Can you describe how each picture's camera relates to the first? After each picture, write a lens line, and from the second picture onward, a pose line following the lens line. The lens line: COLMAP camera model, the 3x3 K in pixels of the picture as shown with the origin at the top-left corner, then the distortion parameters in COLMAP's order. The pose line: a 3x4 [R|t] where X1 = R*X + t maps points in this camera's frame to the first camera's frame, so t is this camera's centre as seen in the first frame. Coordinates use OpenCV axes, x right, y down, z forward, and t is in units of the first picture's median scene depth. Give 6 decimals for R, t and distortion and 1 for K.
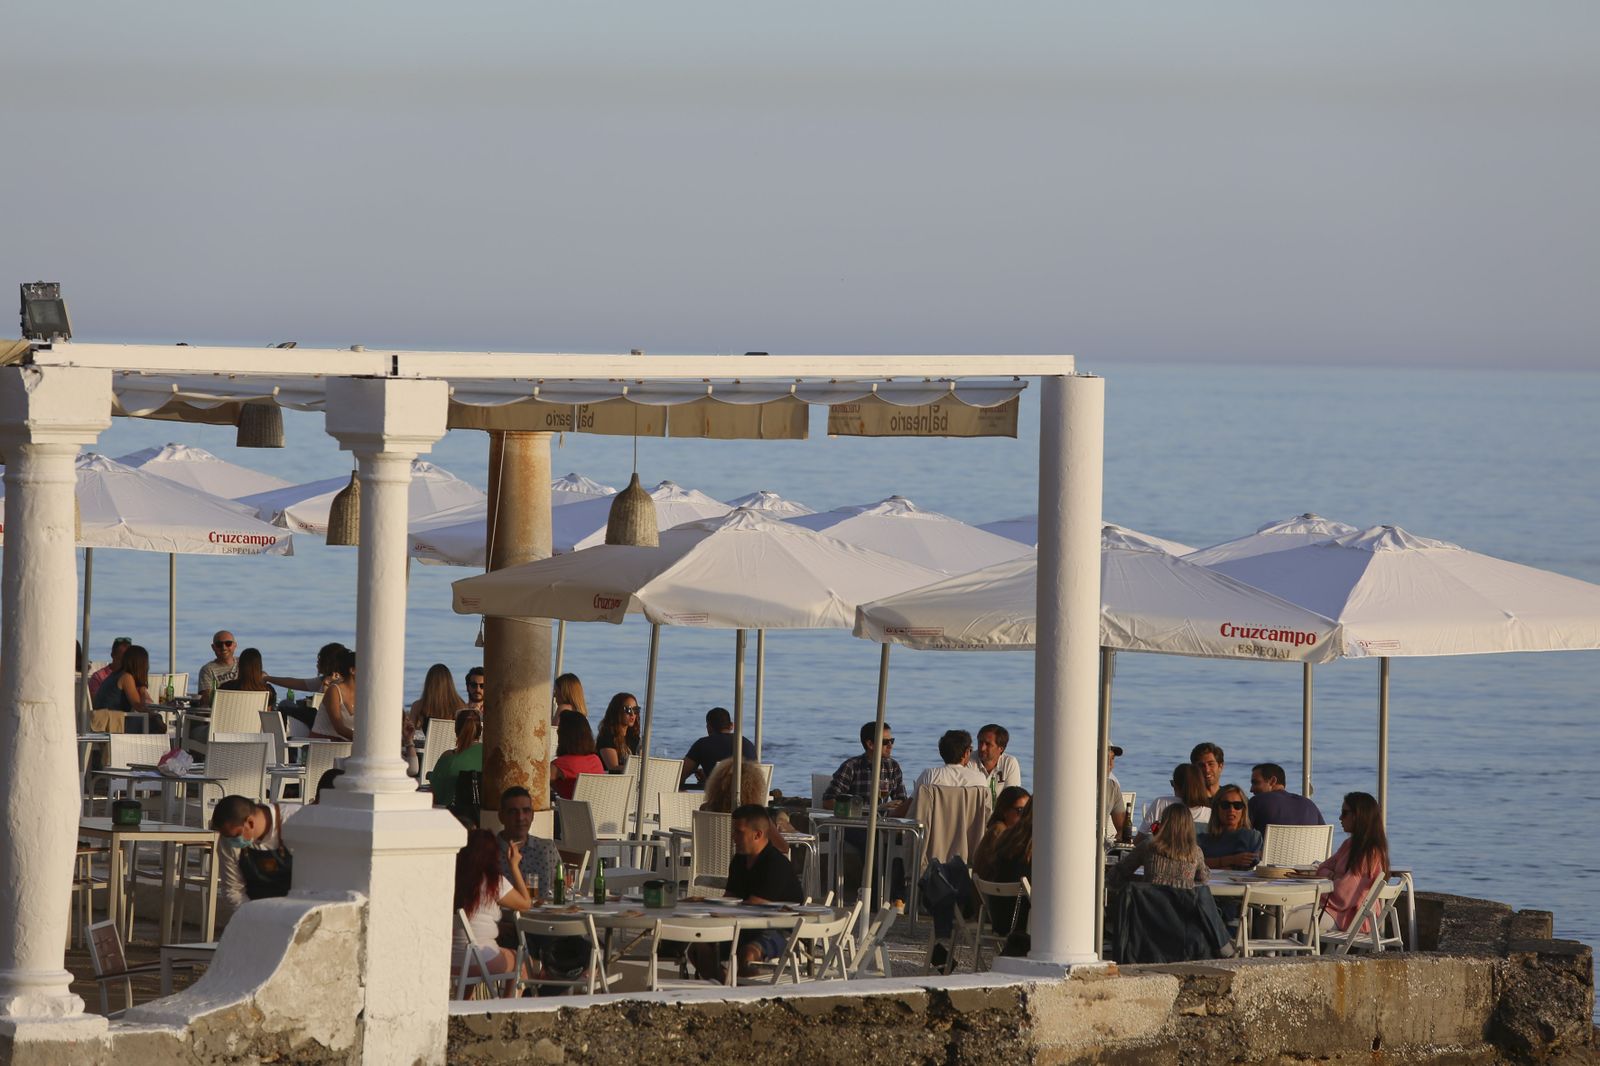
lens RADIAL K [[8543.9, 0, 800.0], [0, 8543.9, 533.0], [0, 0, 1]] dist [1.276321, 21.222618]
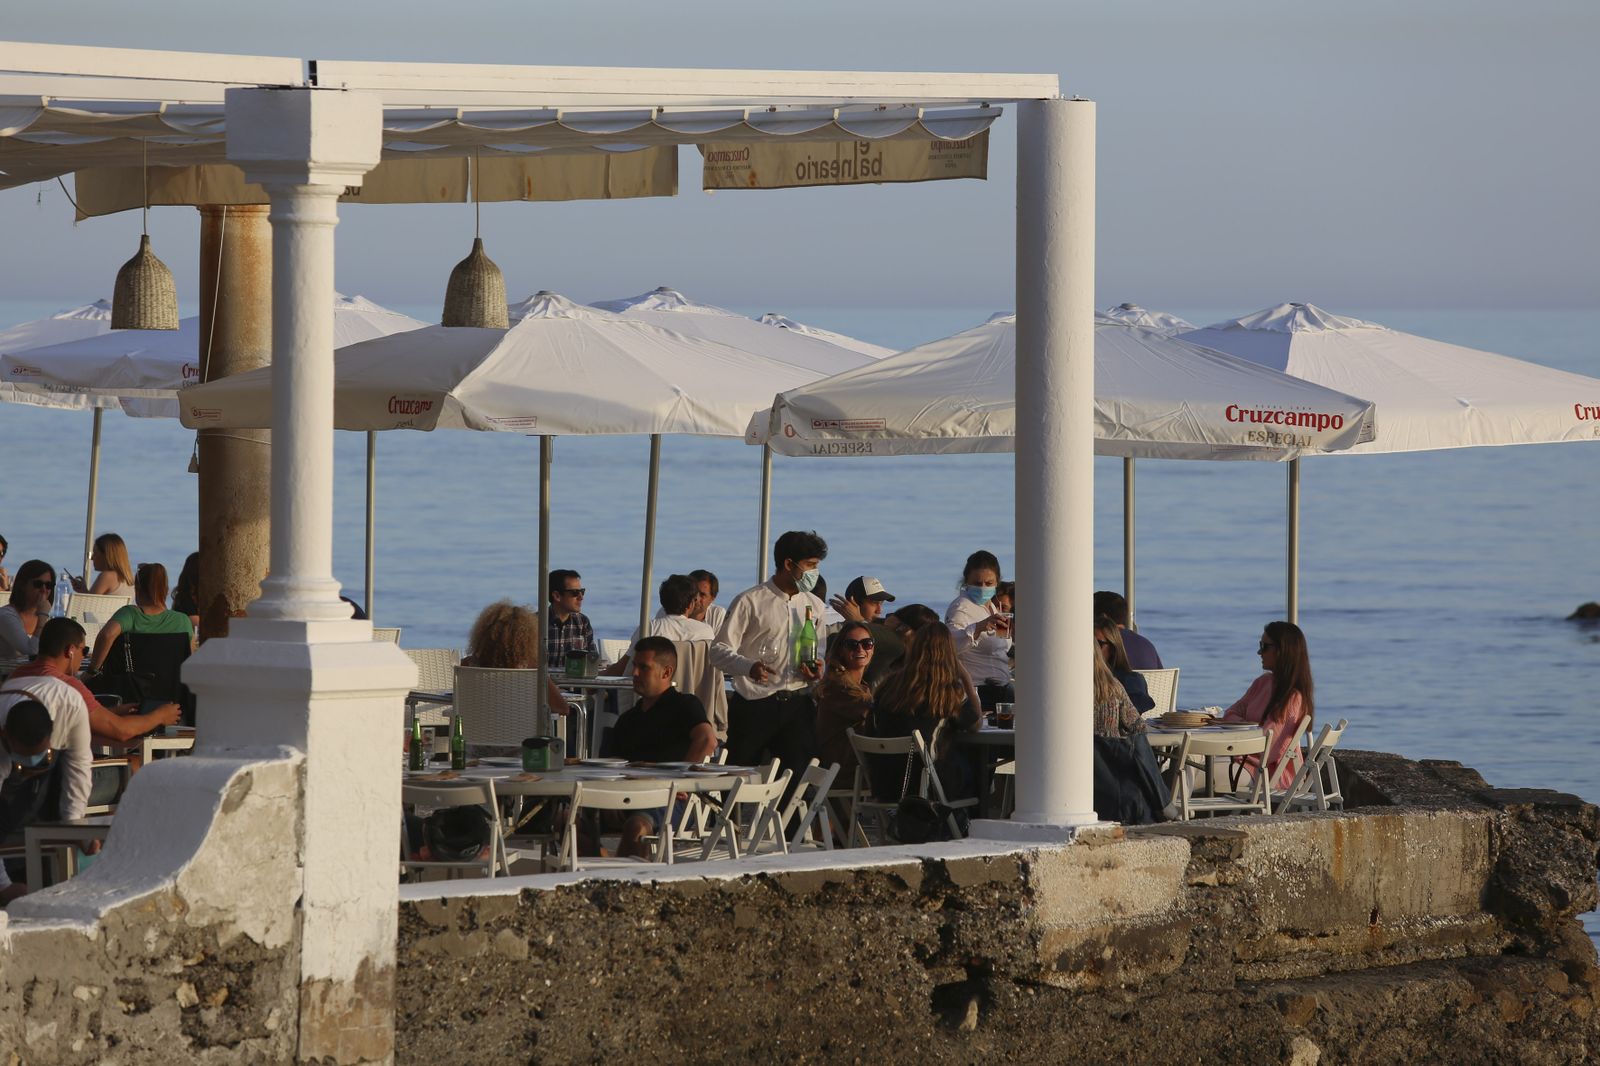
lens RADIAL K [[8543.9, 0, 800.0], [0, 8543.9, 533.0], [0, 0, 1]] dist [1.276321, 21.222618]
pose [[0.992269, -0.020407, 0.122419, -0.093096], [0.019543, 0.999775, 0.008251, 0.015469], [-0.122560, -0.005795, 0.992444, 0.200950]]
